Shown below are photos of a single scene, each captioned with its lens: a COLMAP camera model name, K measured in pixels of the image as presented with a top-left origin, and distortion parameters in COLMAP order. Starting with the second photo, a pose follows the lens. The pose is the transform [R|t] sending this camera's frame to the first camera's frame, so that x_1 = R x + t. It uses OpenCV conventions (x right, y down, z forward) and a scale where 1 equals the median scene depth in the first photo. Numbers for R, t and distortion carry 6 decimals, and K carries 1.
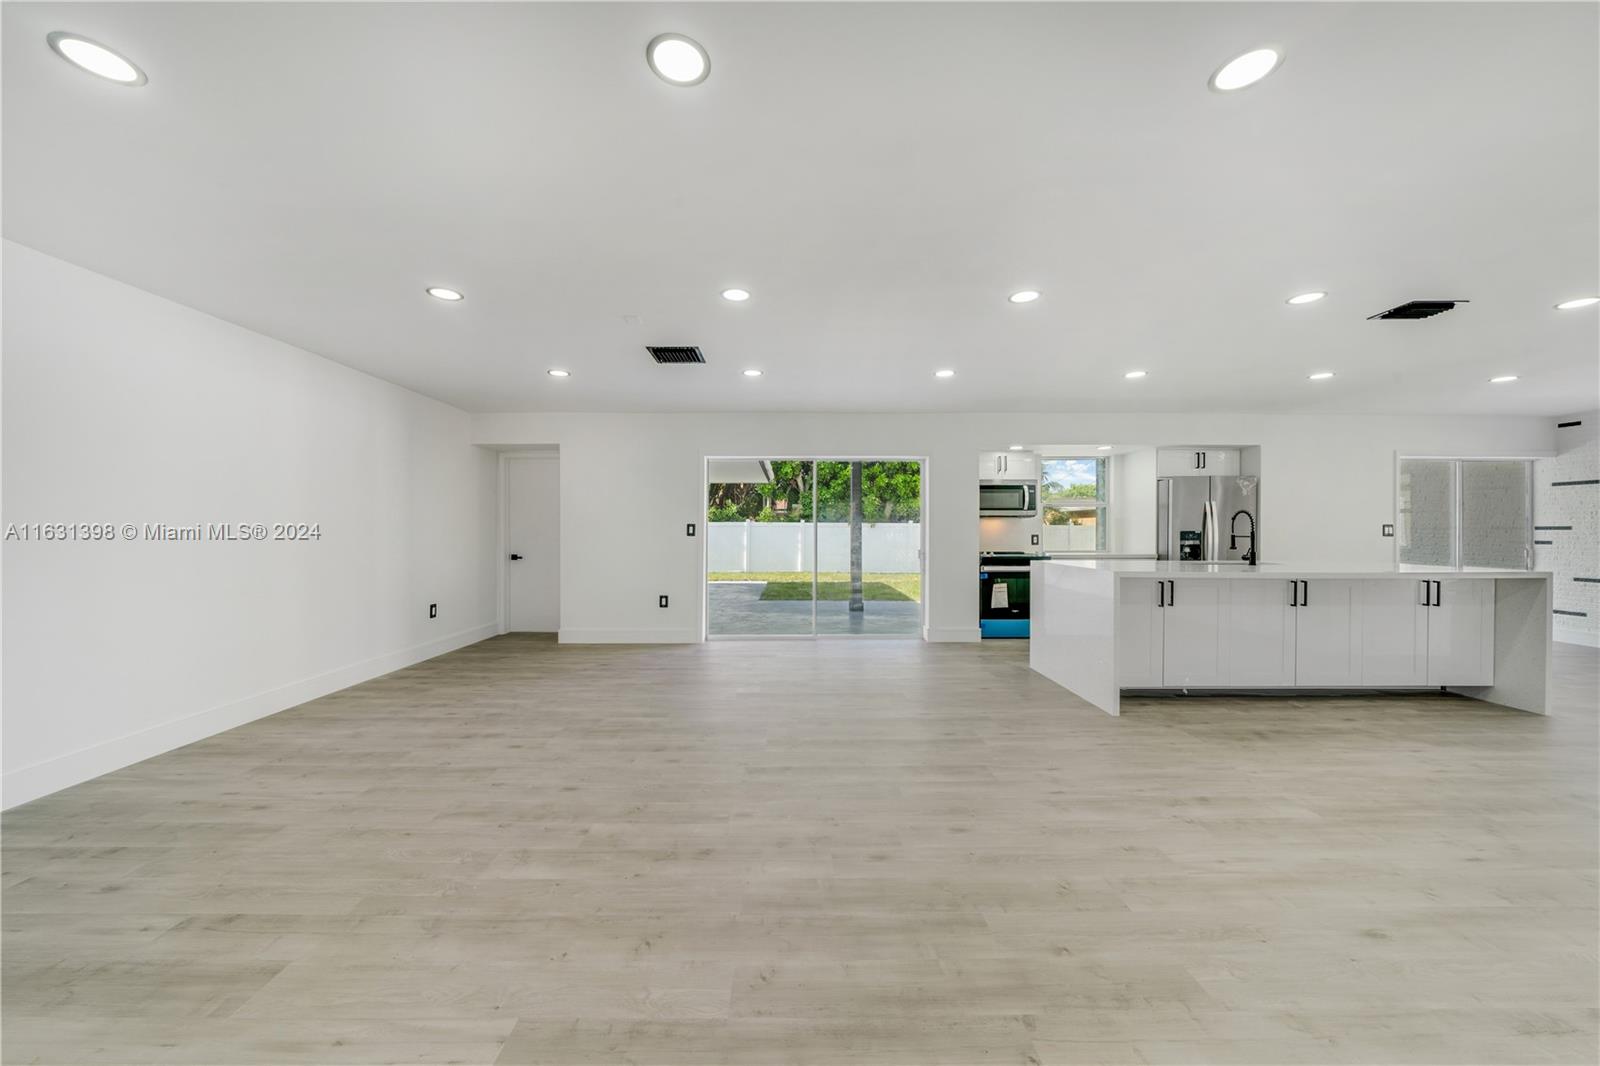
lens RADIAL K [[550.1, 0, 790.0], [0, 550.1, 527.8], [0, 0, 1]] dist [-0.006606, 0.000324]
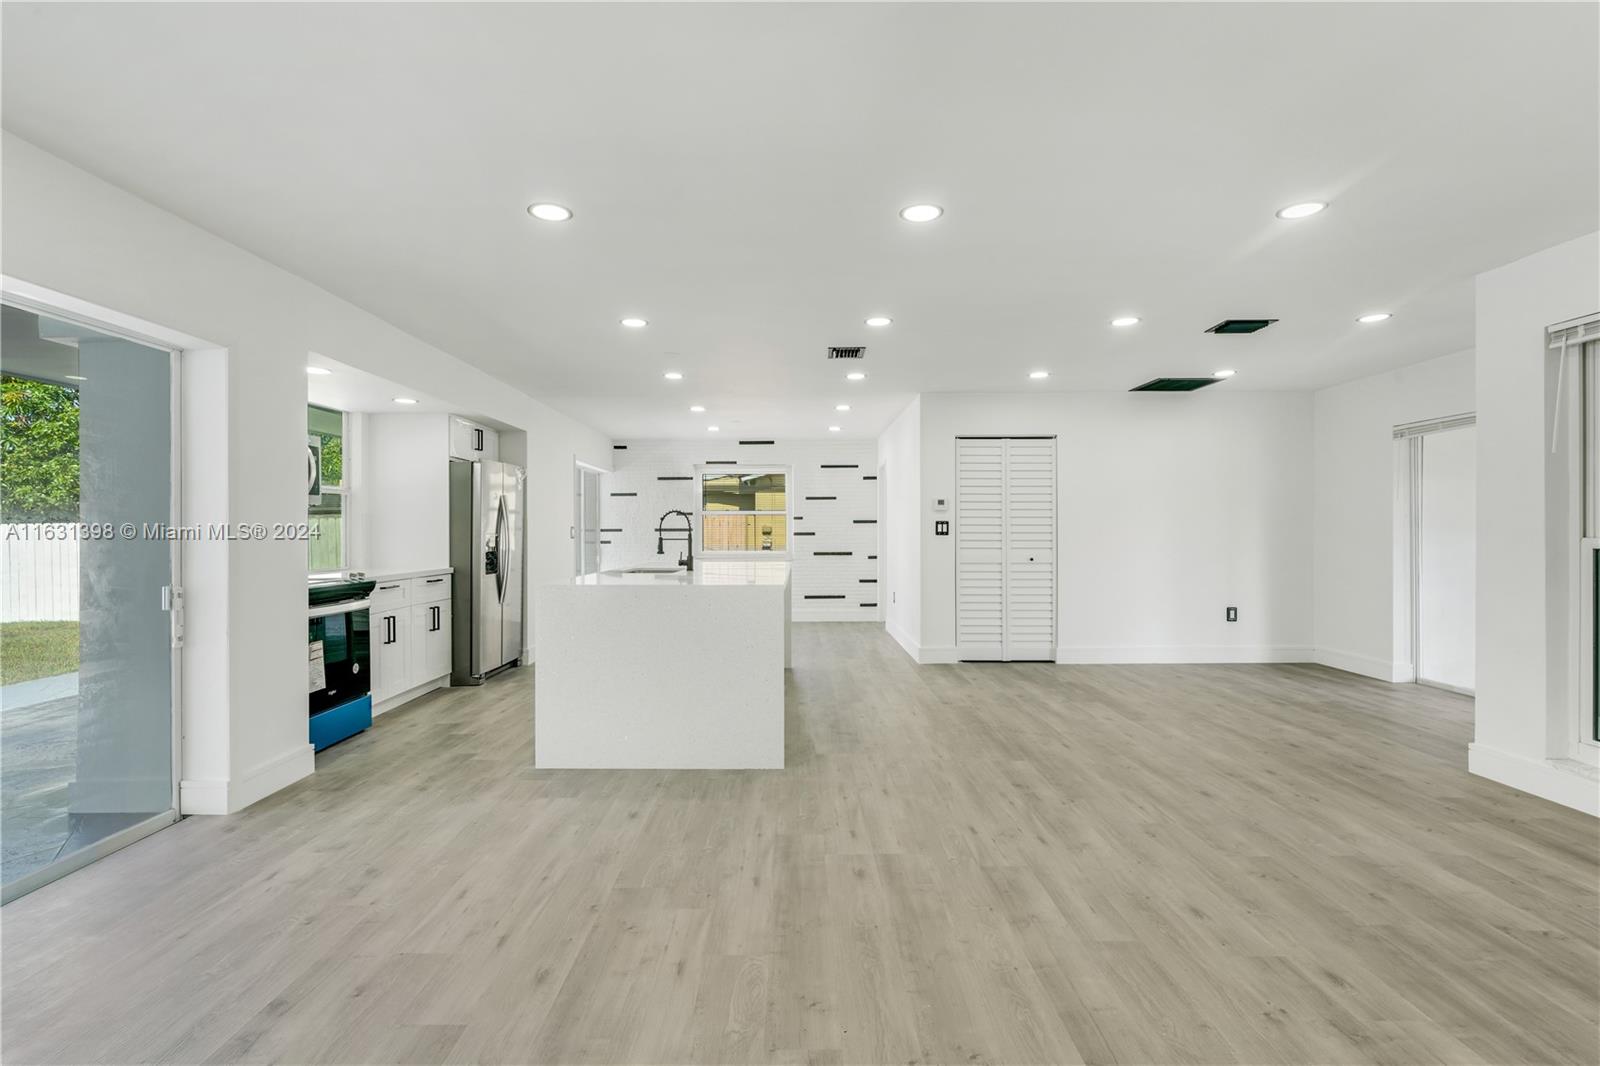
lens RADIAL K [[751.8, 0, 786.9], [0, 751.8, 529.4], [0, 0, 1]] dist [-0.001869, 0.000850]
pose [[0.009723, 0.002638, 0.999949, -0.297682], [-0.000854, 0.999996, -0.002629, 0.002197], [-0.999952, -0.000828, 0.009725, 0.605355]]
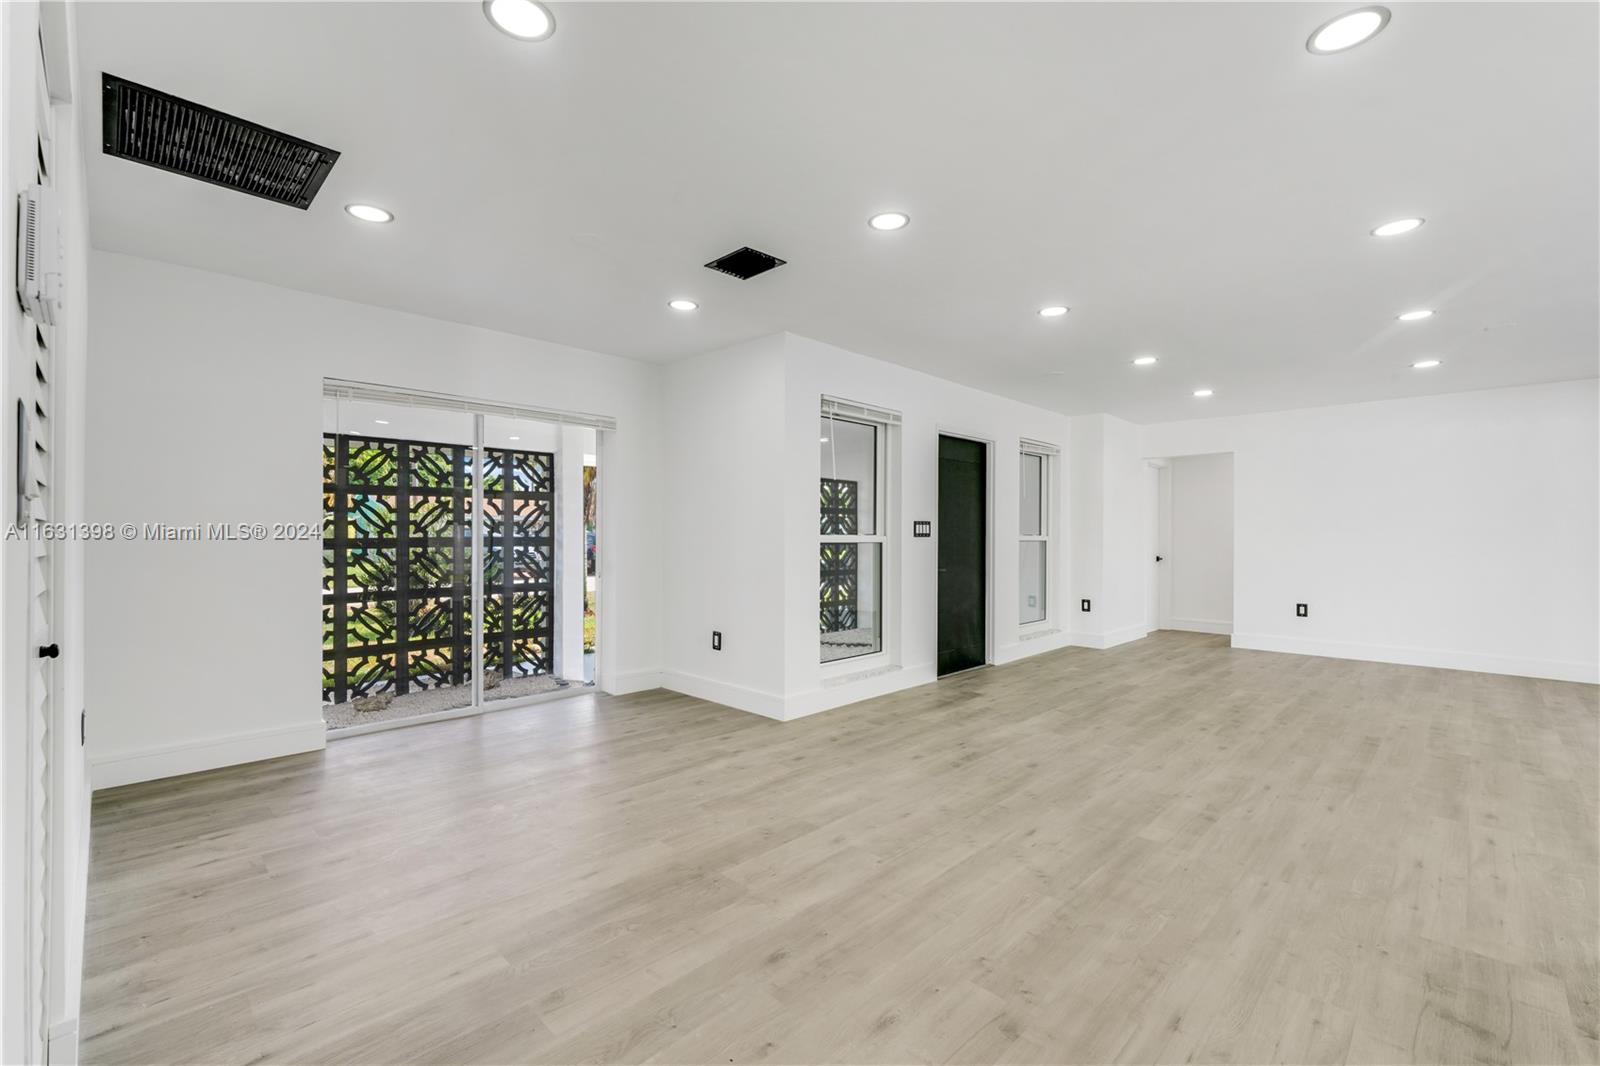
lens RADIAL K [[681.9, 0, 799.5], [0, 681.9, 540.4], [0, 0, 1]] dist [-0.001011, 0.000345]
pose [[-0.705089, 0.002024, -0.709116, 0.870334], [-0.000667, 0.999994, 0.003518, 0.009205], [0.709118, 0.002954, -0.705083, 0.557195]]
